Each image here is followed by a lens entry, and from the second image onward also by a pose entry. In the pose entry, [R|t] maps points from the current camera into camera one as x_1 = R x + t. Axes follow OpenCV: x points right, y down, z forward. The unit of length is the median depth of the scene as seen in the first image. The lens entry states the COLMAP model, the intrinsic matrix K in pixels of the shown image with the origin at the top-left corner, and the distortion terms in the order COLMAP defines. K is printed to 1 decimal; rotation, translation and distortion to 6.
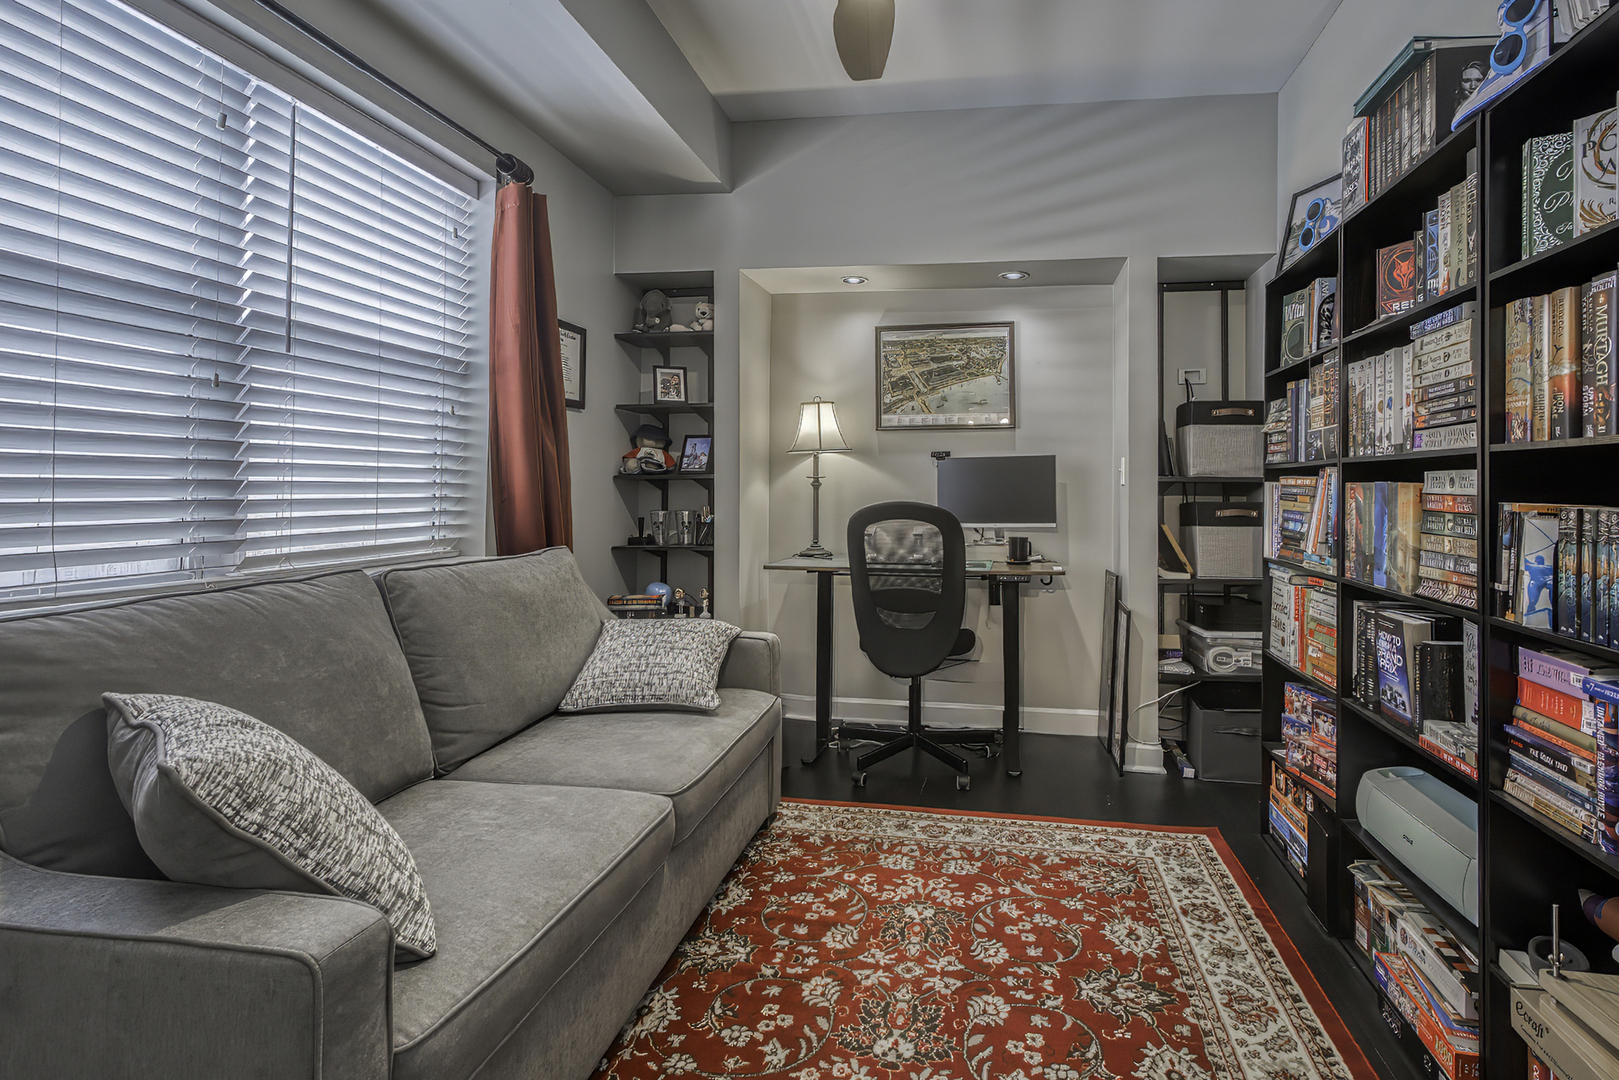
lens RADIAL K [[769.2, 0, 813.6], [0, 769.2, 484.6], [0, 0, 1]] dist [0.013095, -0.008486]
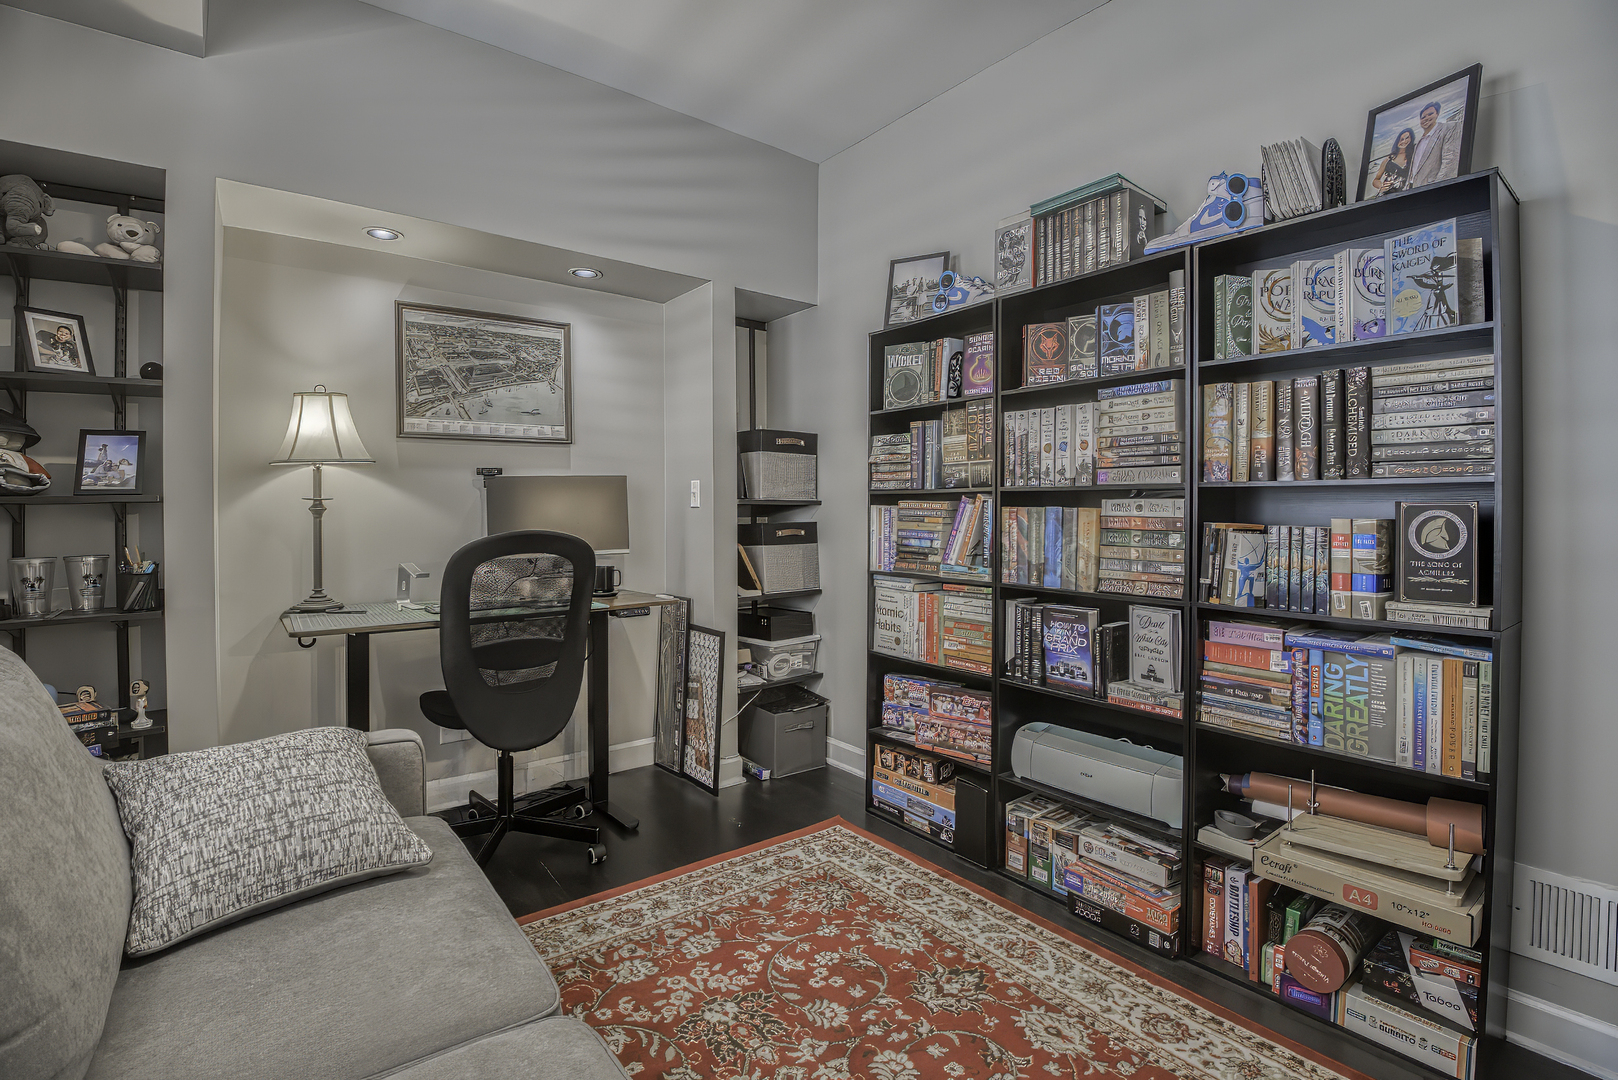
lens RADIAL K [[780.1, 0, 812.4], [0, 780.1, 515.6], [0, 0, 1]] dist [0.009171, -0.044769]
pose [[0.673030, -0.015013, 0.739463, -0.385162], [0.002928, 0.999840, 0.017634, -0.009834], [-0.739610, -0.009703, 0.672966, 0.320636]]
